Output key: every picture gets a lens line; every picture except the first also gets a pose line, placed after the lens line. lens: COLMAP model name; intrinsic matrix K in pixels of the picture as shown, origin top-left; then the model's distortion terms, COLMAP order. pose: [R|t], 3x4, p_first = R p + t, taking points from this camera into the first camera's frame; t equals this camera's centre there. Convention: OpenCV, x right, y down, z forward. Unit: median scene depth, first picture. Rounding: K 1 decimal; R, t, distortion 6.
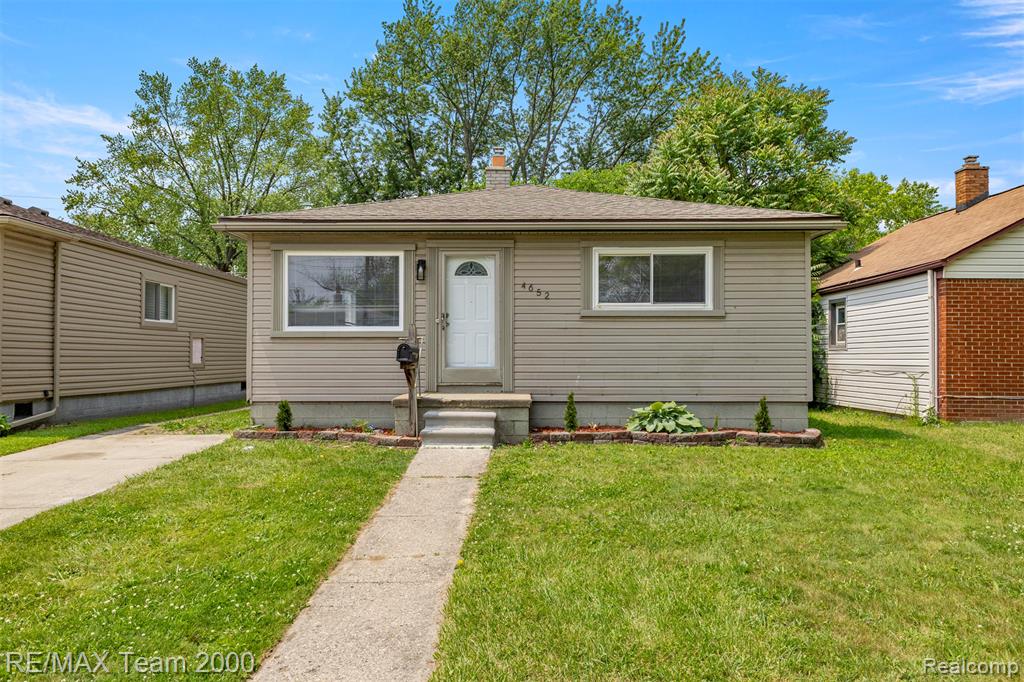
lens RADIAL K [[746.9, 0, 511.4], [0, 746.9, 347.6], [0, 0, 1]] dist [0.032238, -0.026261]
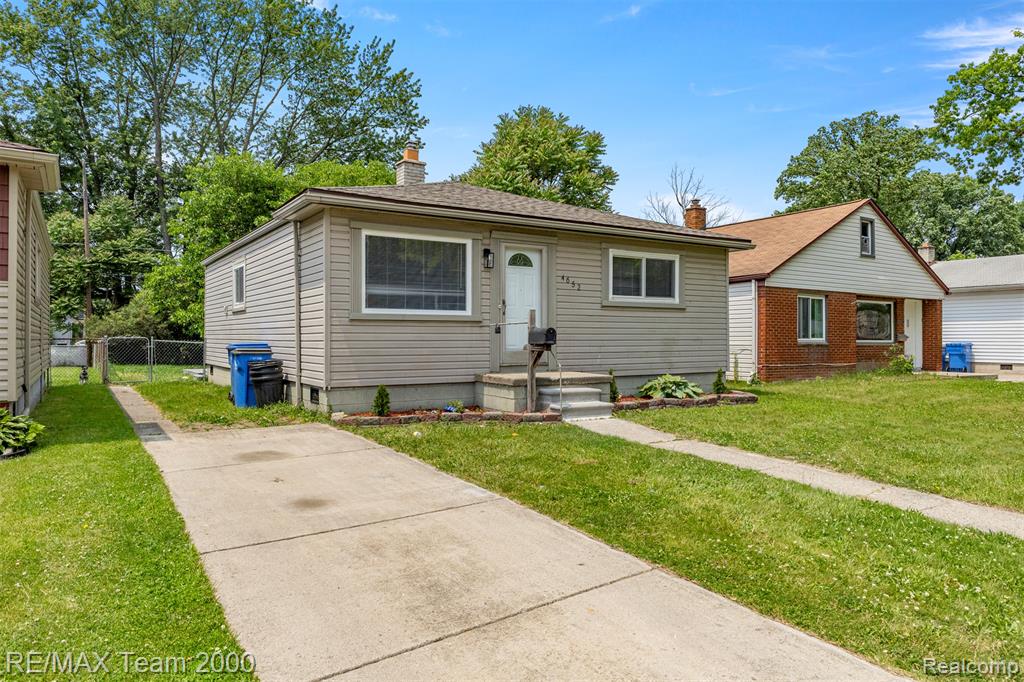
lens RADIAL K [[682.3, 0, 512.0], [0, 682.3, 341.0], [0, 0, 1]] dist [0.001700, -0.000126]
pose [[0.834038, -0.002711, 0.551700, -0.628256], [-0.005445, 0.999899, 0.013145, 0.001132], [-0.551680, -0.013967, 0.833939, 0.164946]]
